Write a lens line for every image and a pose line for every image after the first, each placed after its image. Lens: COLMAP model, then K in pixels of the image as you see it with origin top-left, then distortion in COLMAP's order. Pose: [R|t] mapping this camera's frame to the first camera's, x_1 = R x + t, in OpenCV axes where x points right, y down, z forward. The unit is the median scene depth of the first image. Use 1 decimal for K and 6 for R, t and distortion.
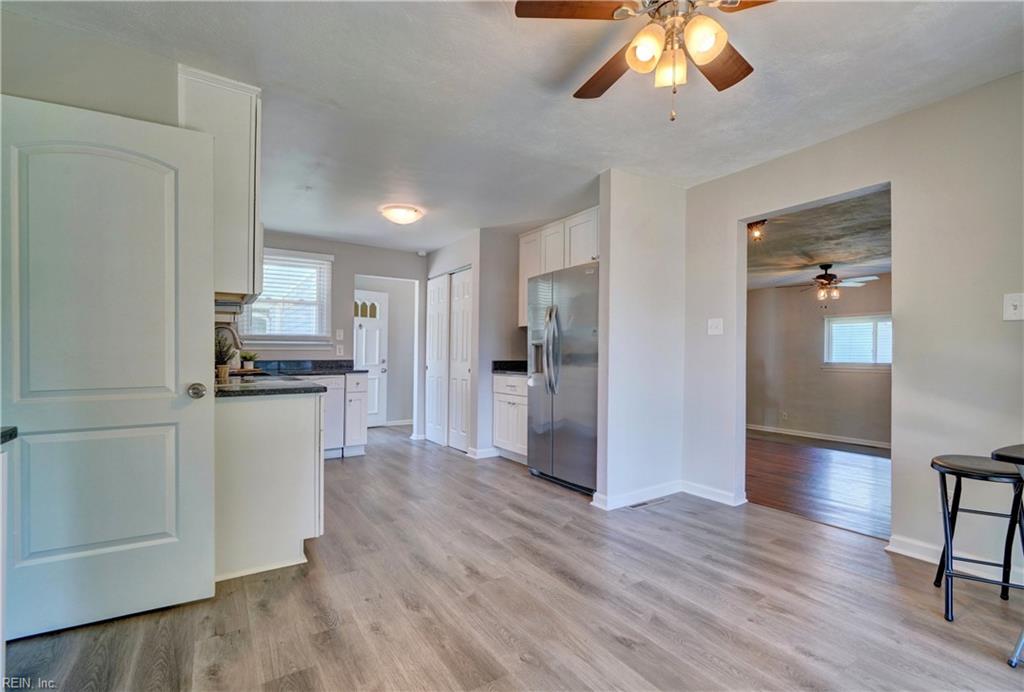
lens RADIAL K [[459.3, 0, 515.5], [0, 459.3, 352.3], [0, 0, 1]] dist [-0.006551, 0.001396]
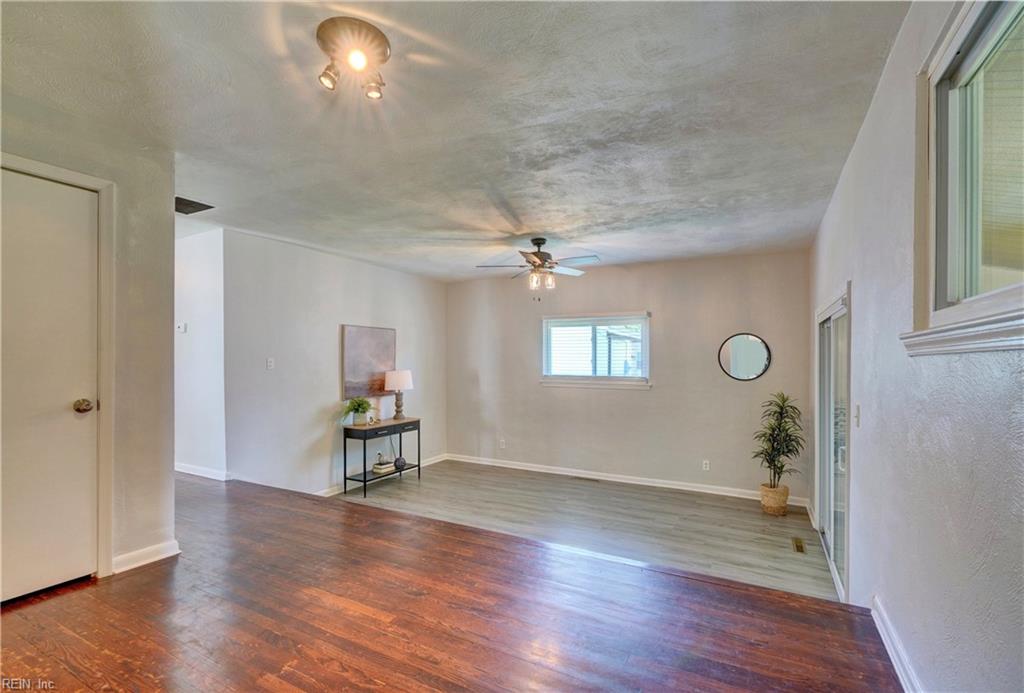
lens RADIAL K [[459.3, 0, 506.4], [0, 459.3, 353.3], [0, 0, 1]] dist [-0.006551, 0.001396]
pose [[0.883183, 0.002920, 0.469019, 0.304904], [0.005561, 0.999845, -0.016698, -0.004371], [-0.468995, 0.017356, 0.883030, 0.404919]]
